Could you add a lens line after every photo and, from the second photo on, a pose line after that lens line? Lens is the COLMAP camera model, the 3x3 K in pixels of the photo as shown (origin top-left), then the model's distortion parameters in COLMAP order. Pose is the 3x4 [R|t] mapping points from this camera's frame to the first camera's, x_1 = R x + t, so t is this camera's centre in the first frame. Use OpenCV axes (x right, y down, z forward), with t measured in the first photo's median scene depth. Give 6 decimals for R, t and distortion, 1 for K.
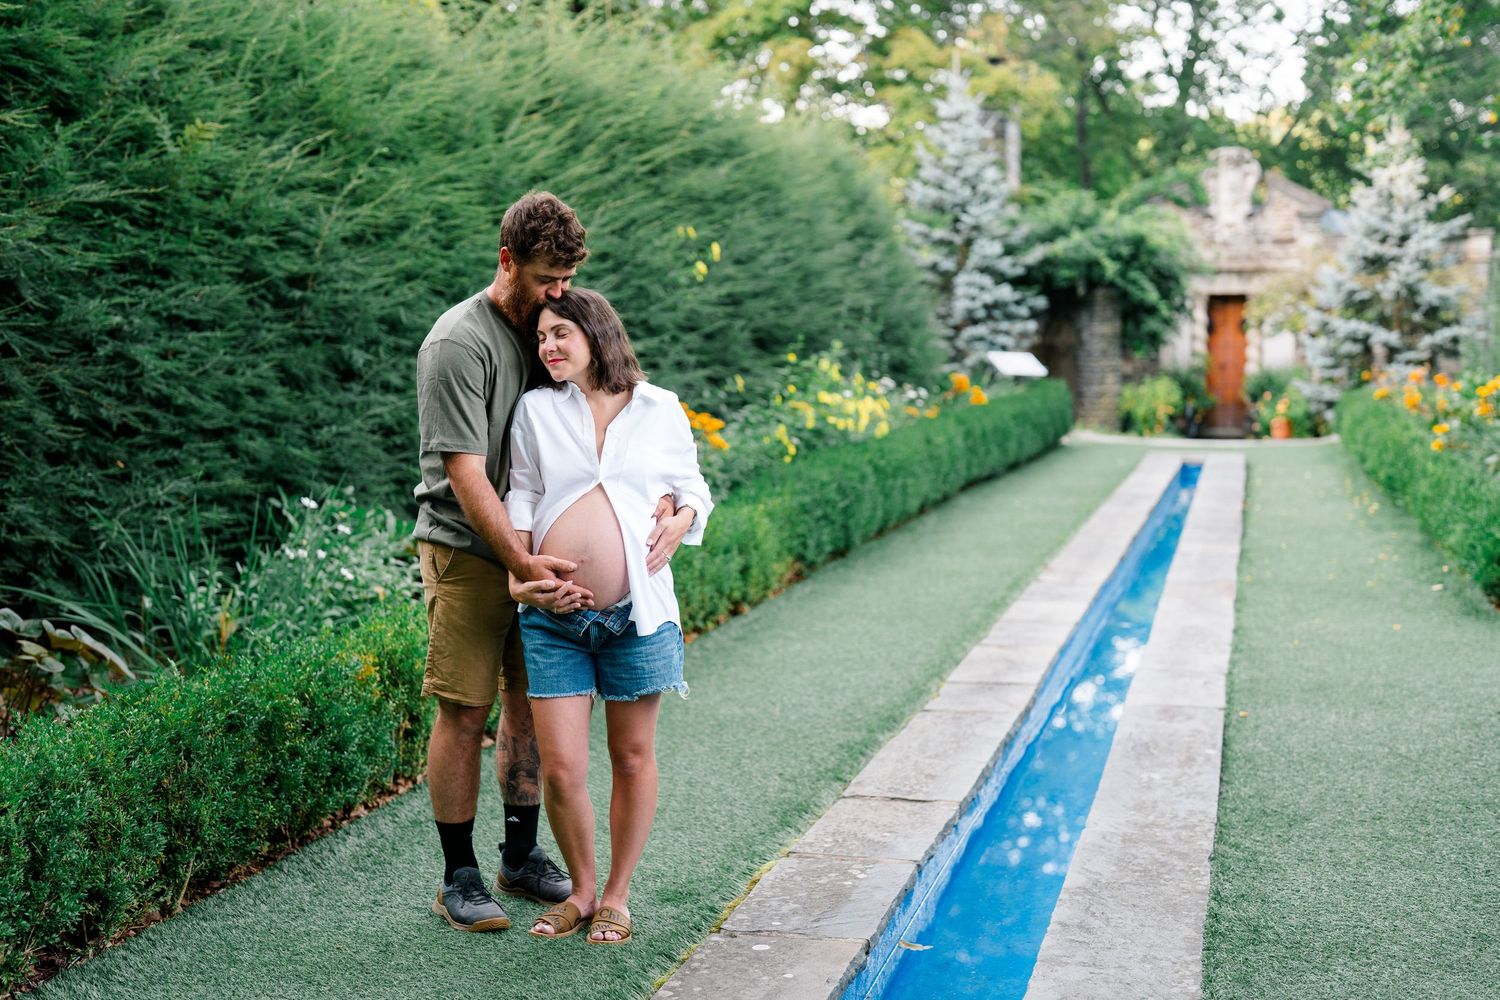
lens RADIAL K [[2420.5, 0, 750.0], [0, 2420.5, 500.0], [0, 0, 1]] dist [-0.007003, 0.706699]
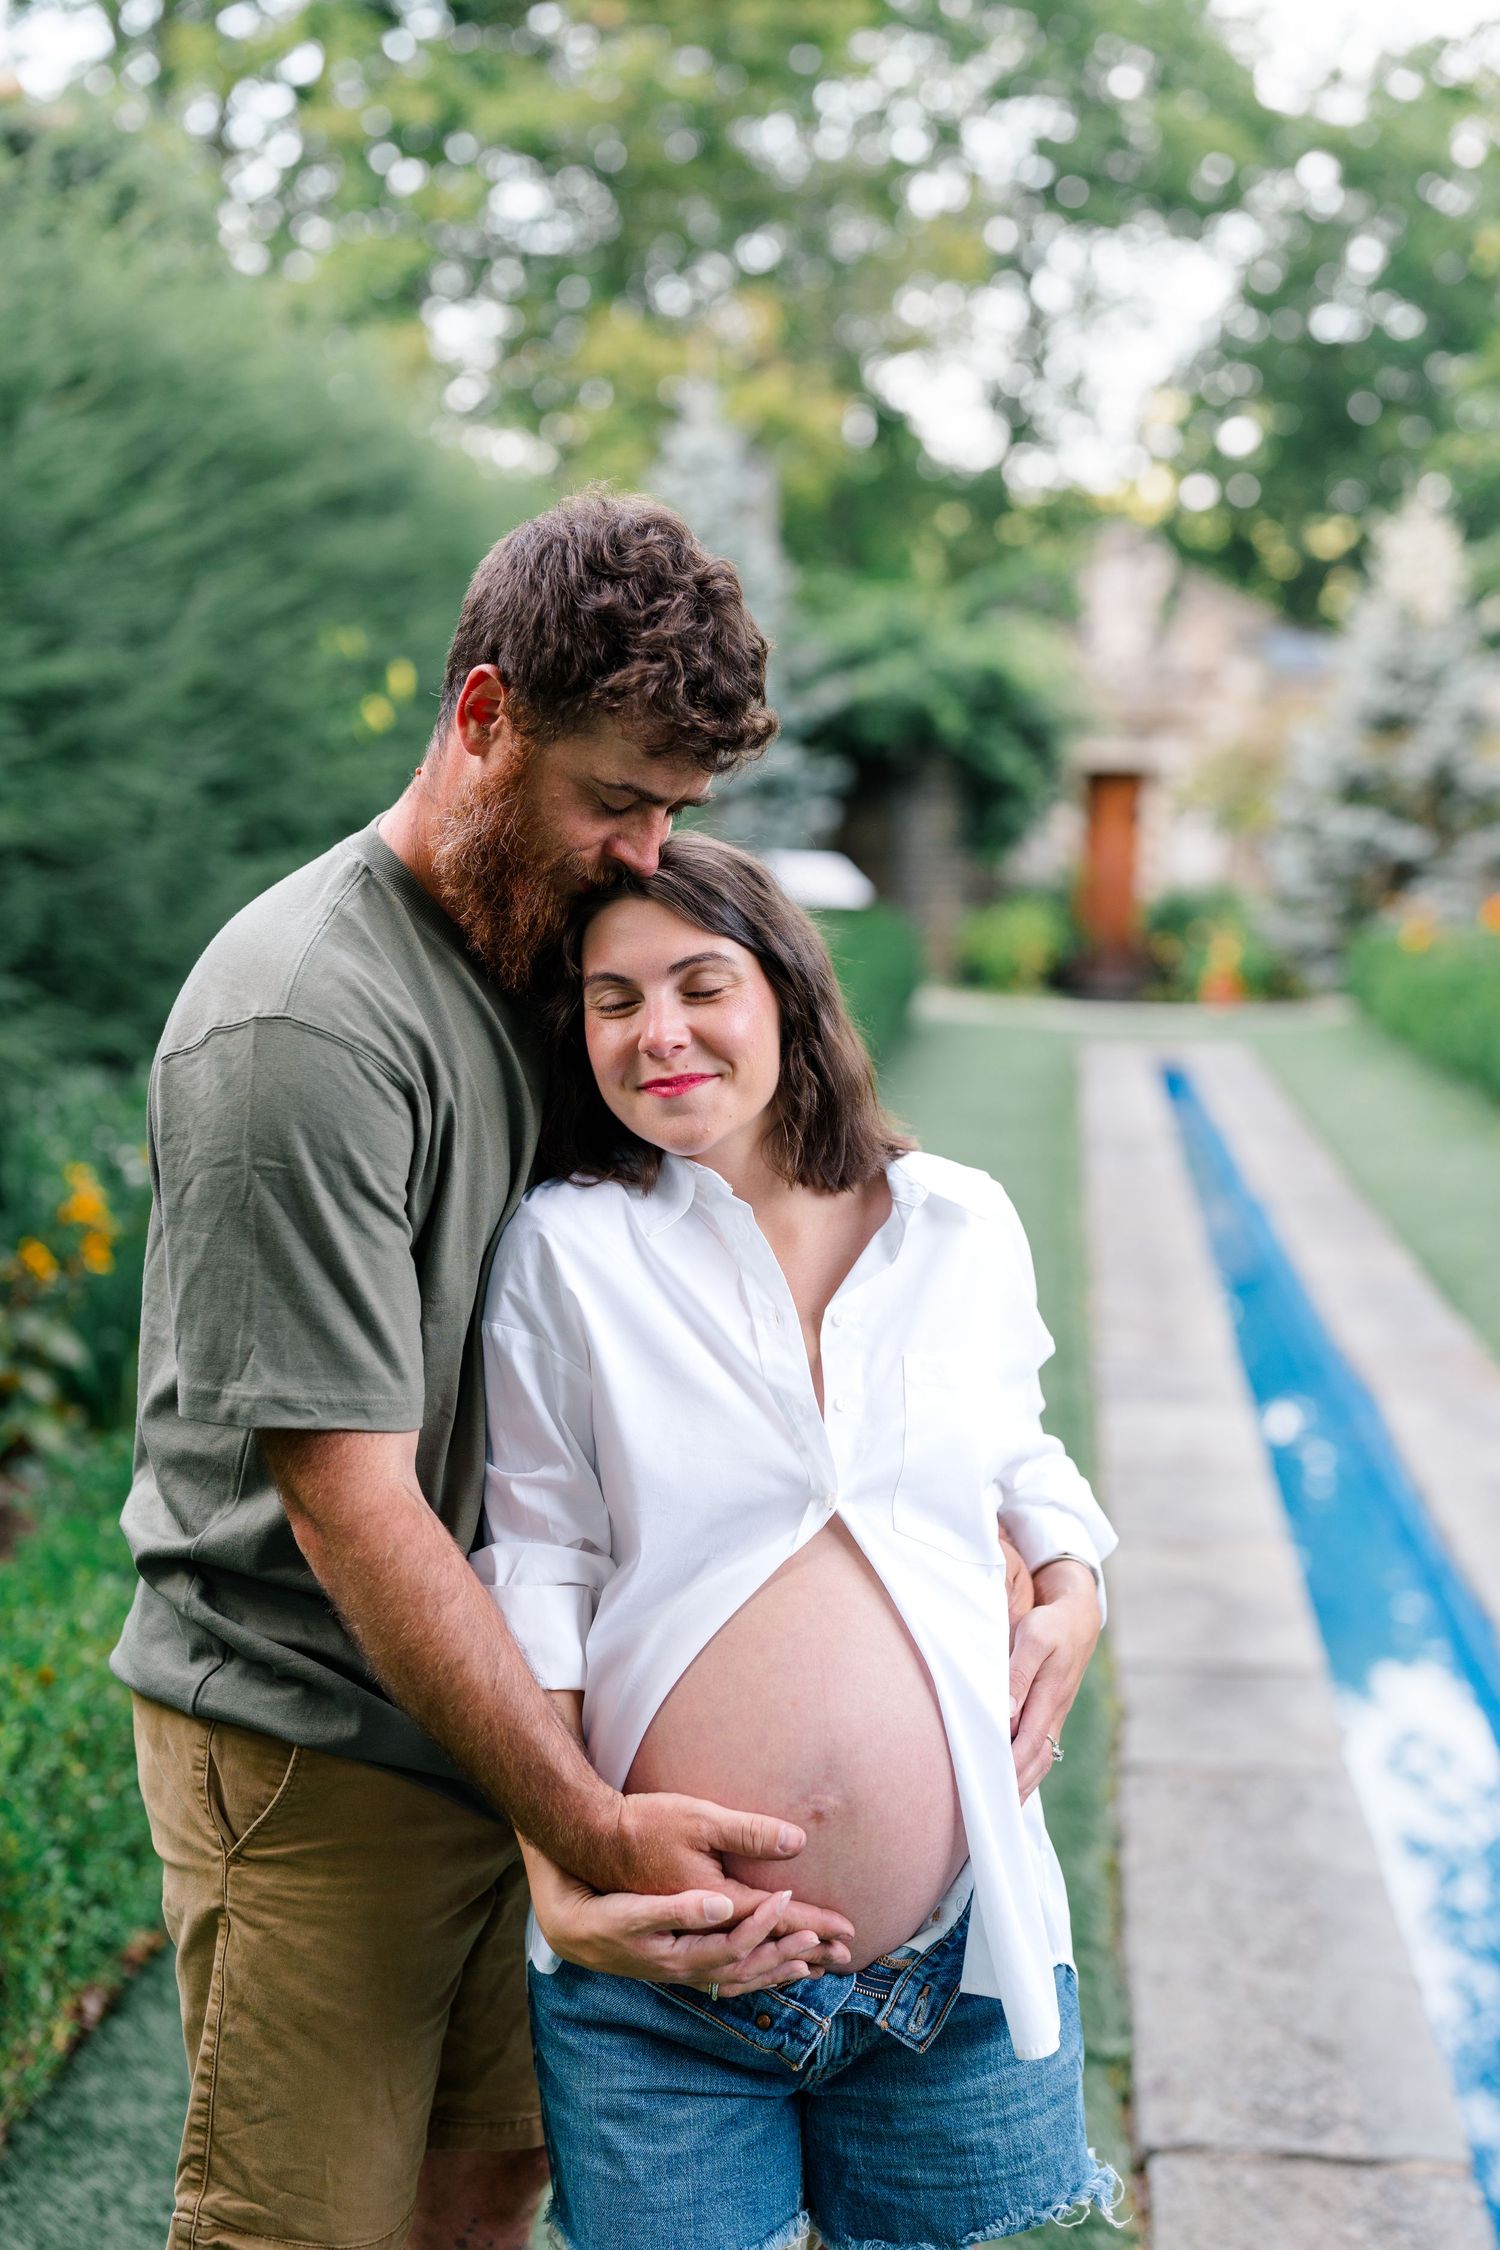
lens RADIAL K [[3265.7, 0, 747.9], [0, 3265.7, 1070.9], [0, 0, 1]] dist [-0.011750, 0.047456]
pose [[0.983410, 0.000083, 0.181399, -0.049719], [-0.003320, 0.999841, 0.017540, -0.023533], [-0.181368, -0.017852, 0.983253, 0.220359]]
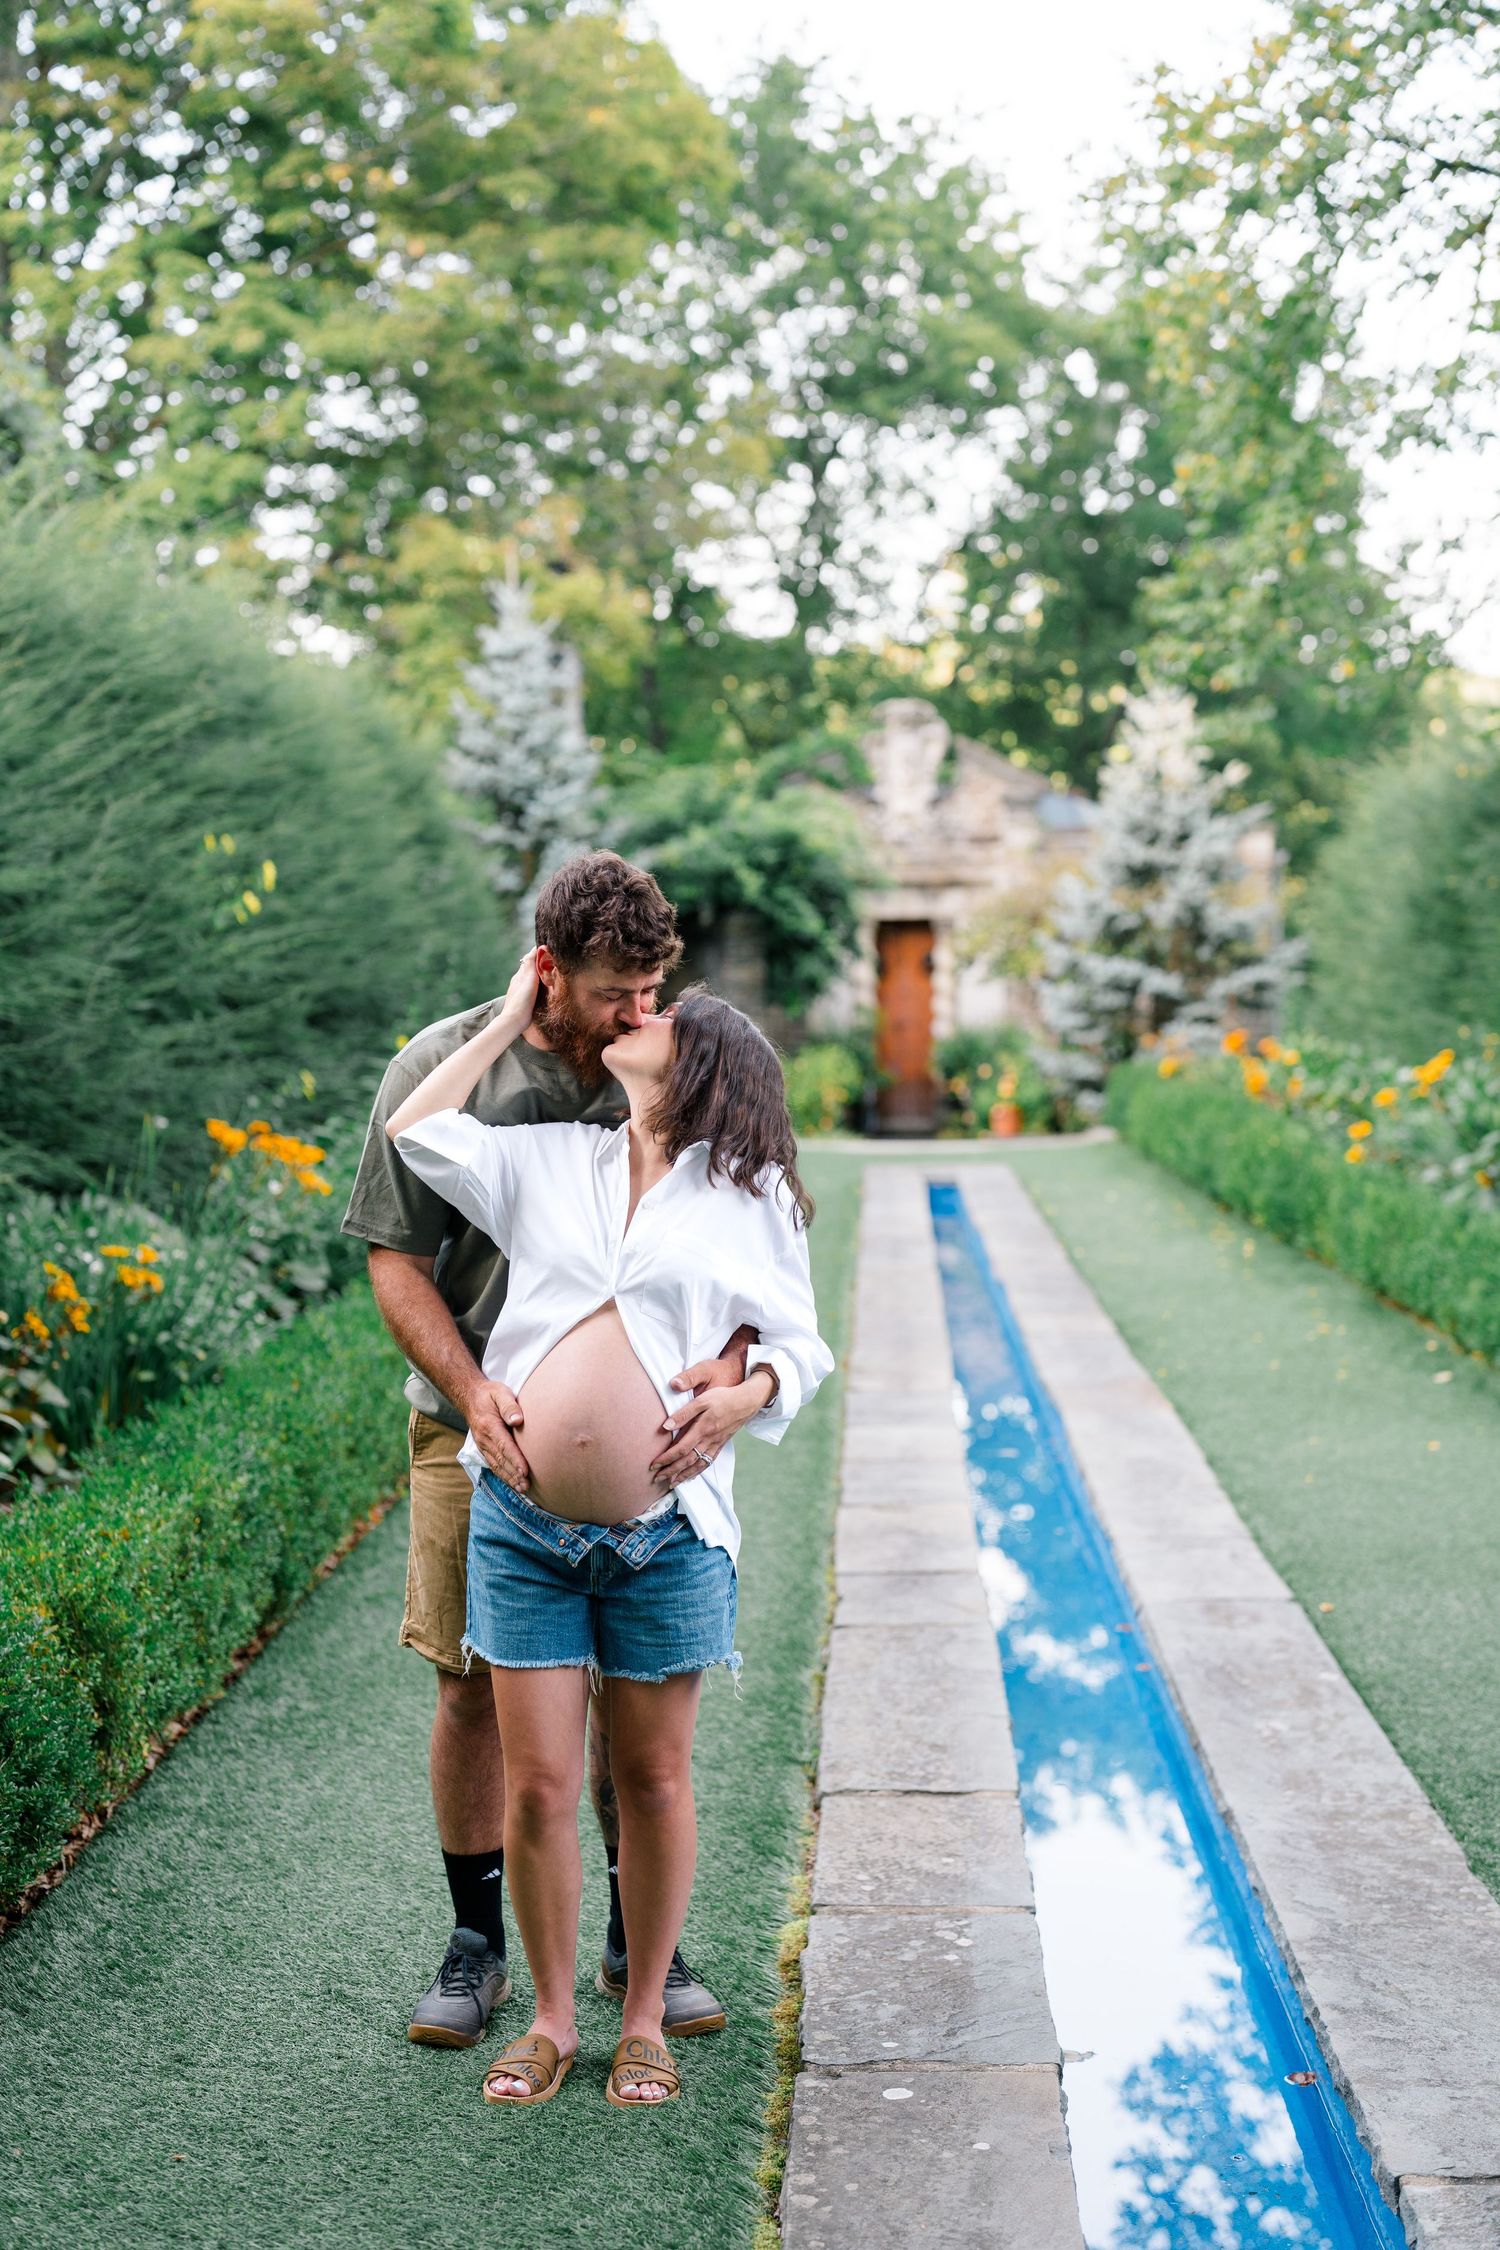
lens RADIAL K [[3630.7, 0, 747.3], [0, 3630.7, 1057.8], [0, 0, 1]] dist [-0.007003, 0.706699]
pose [[0.973927, -0.020808, 0.225904, -0.079402], [0.029596, 0.998928, -0.035584, -0.013585], [-0.224922, 0.041342, 0.973499, 0.041392]]
